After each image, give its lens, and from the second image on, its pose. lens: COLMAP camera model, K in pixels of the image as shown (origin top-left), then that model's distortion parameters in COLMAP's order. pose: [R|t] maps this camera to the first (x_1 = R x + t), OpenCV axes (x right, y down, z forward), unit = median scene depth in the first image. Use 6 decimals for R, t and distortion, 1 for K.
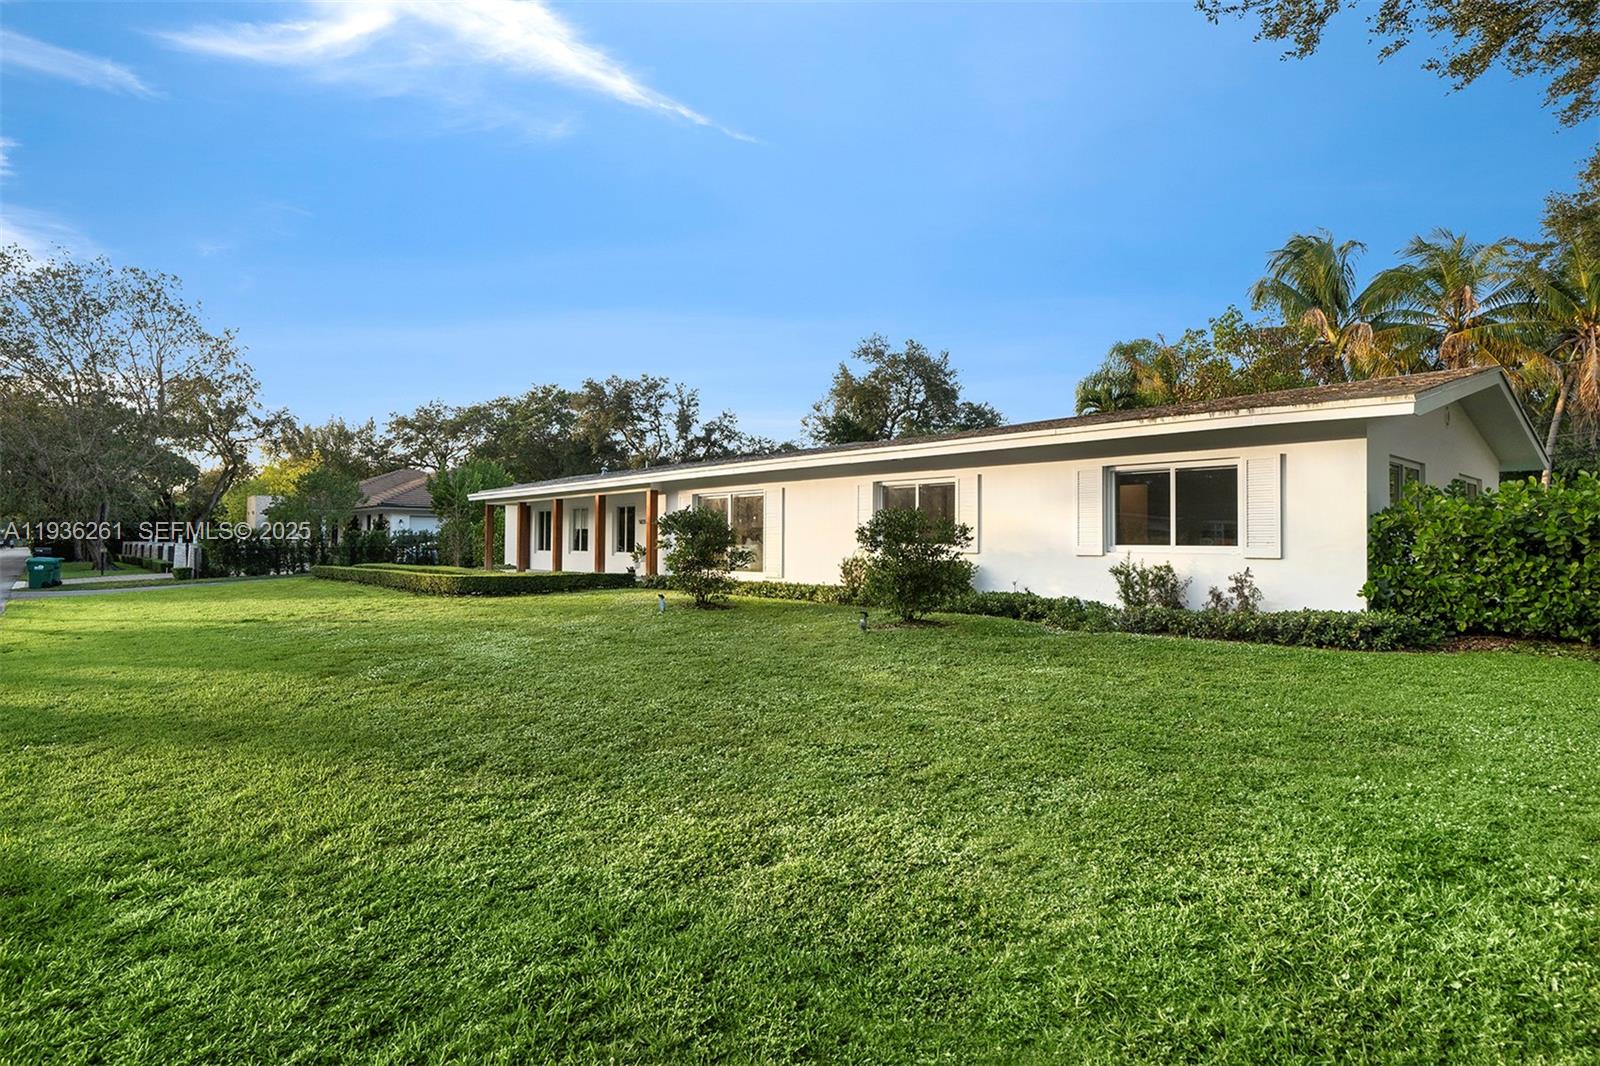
lens RADIAL K [[865.4, 0, 800.0], [0, 865.4, 533.0], [0, 0, 1]] dist [0.015802, -0.000239]
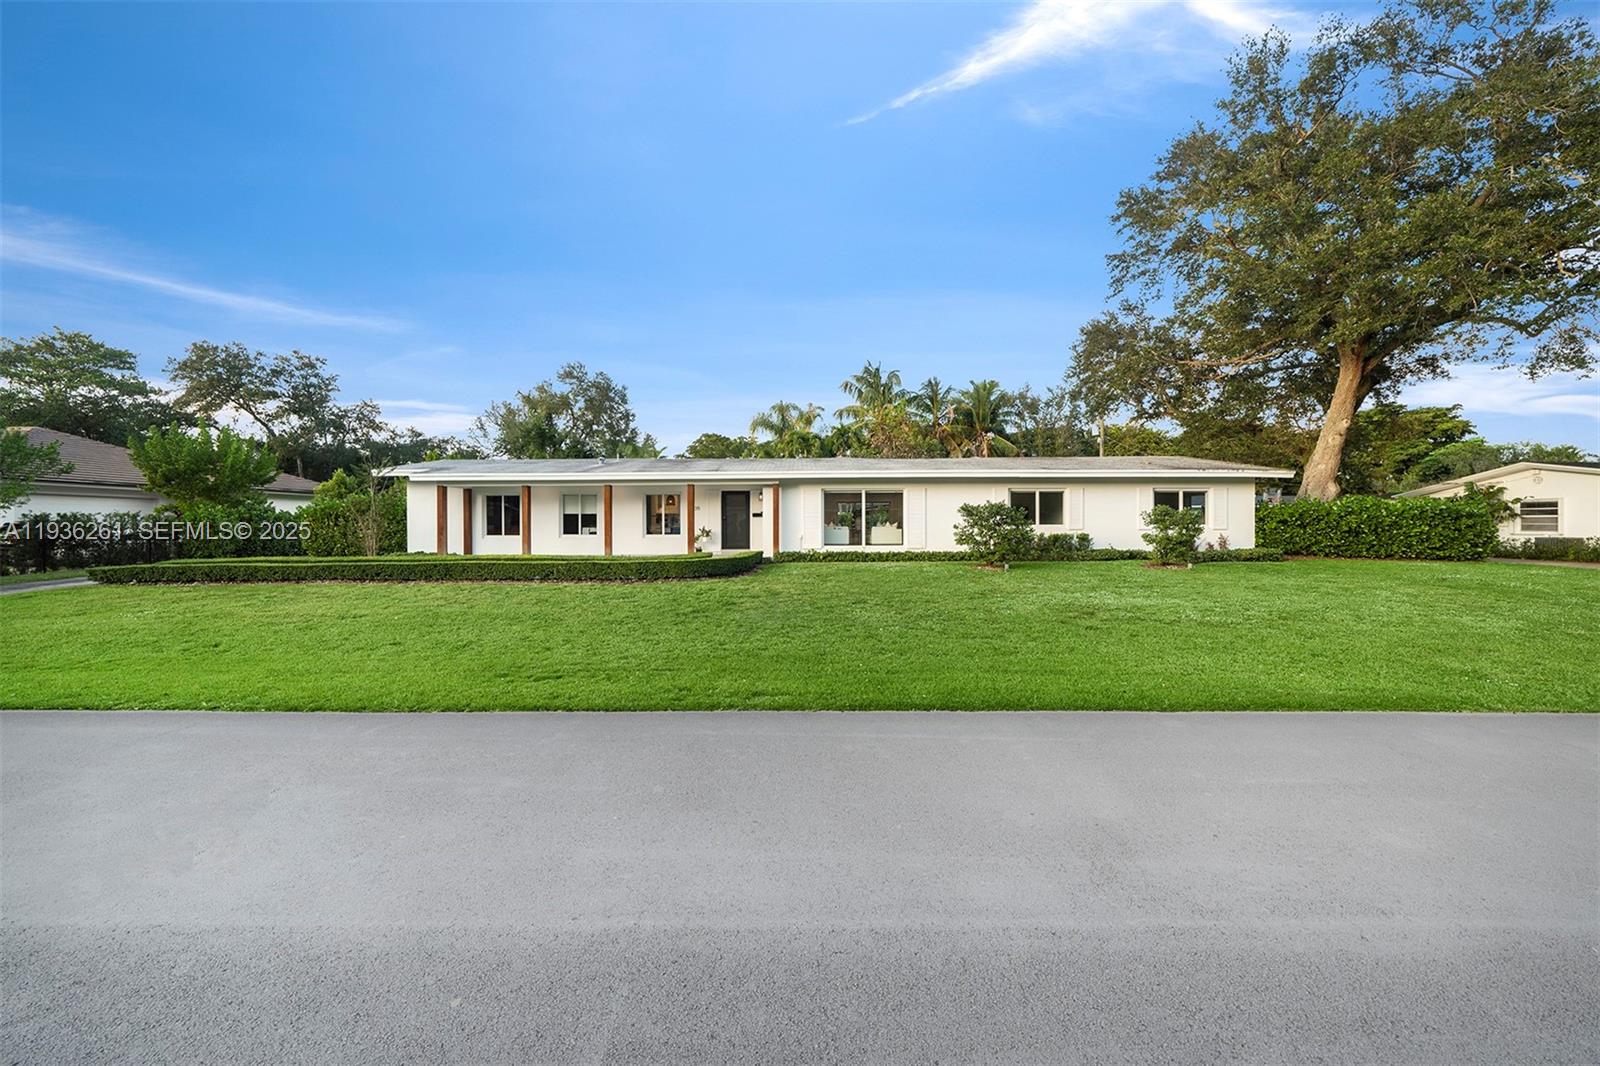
lens RADIAL K [[577.7, 0, 800.0], [0, 577.7, 533.0], [0, 0, 1]] dist [-0.000451, 0.000000]
pose [[0.652543, -0.015854, 0.757585, -0.305031], [-0.002518, 0.999730, 0.023091, 0.000993], [-0.757747, -0.016976, 0.652327, 0.164401]]
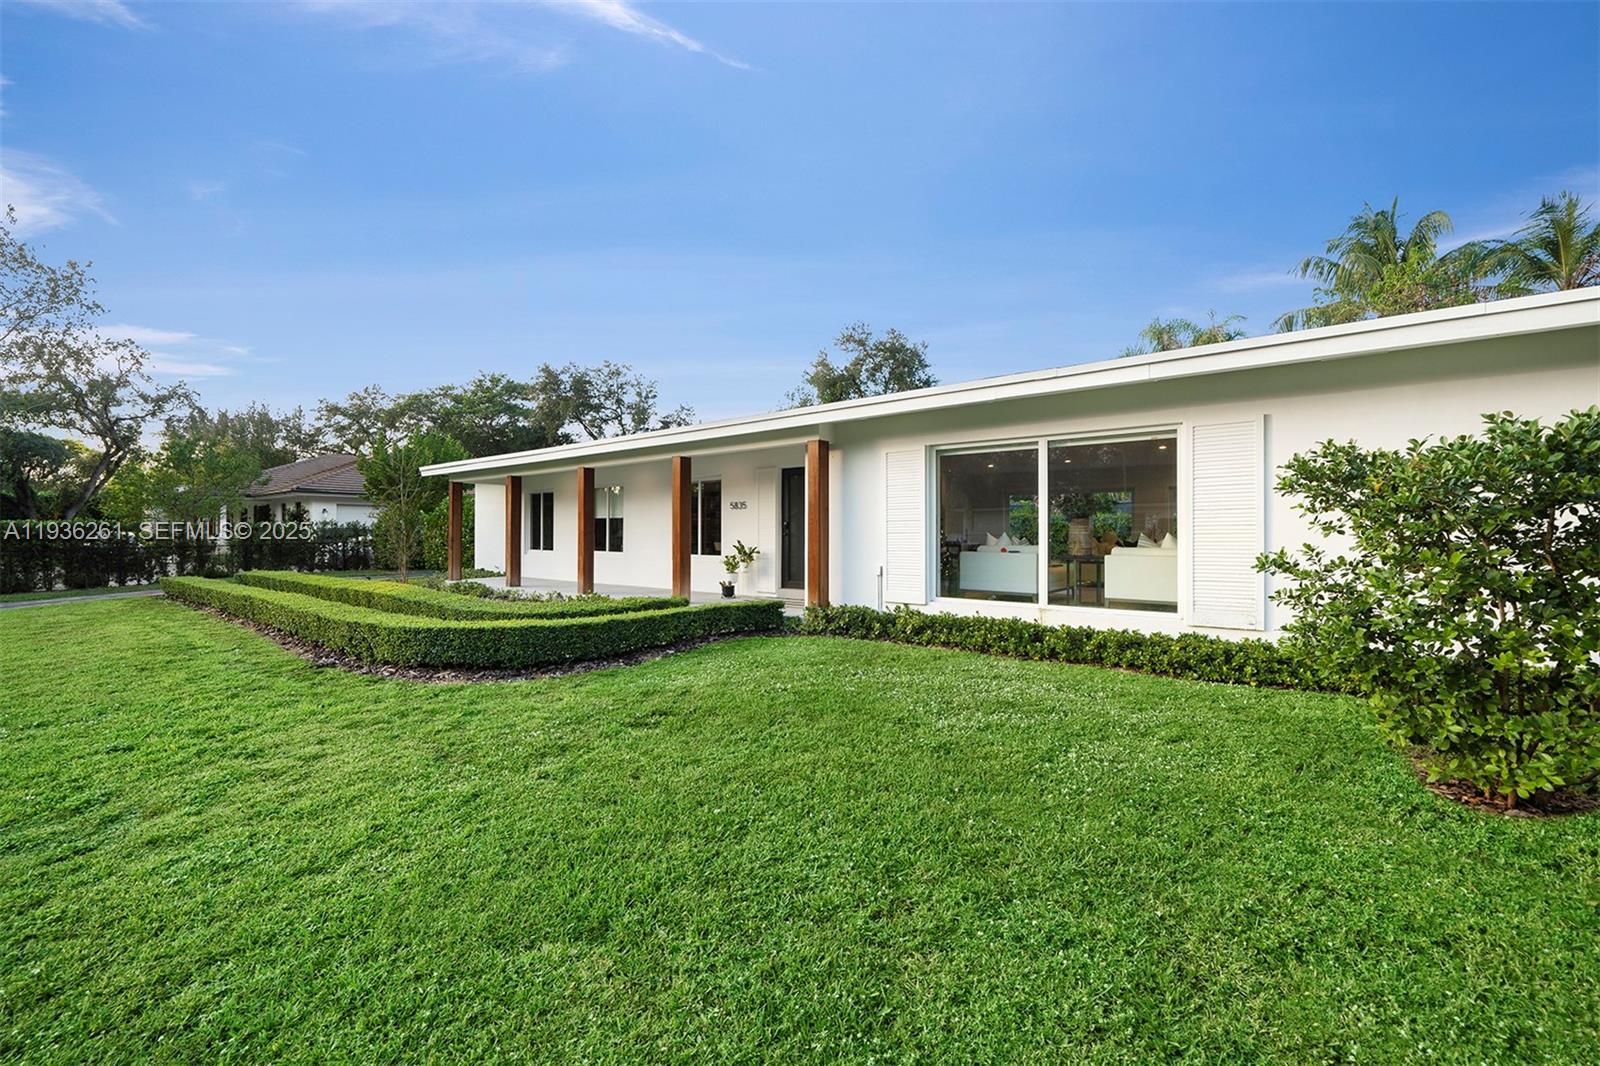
lens RADIAL K [[656.5, 0, 800.0], [0, 656.5, 533.0], [0, 0, 1]] dist [0.000488, 0.000023]
pose [[0.984393, -0.006073, 0.175880, -0.097287], [0.003557, 0.999887, 0.014616, -0.000040], [-0.175949, -0.013762, 0.984303, 0.237548]]
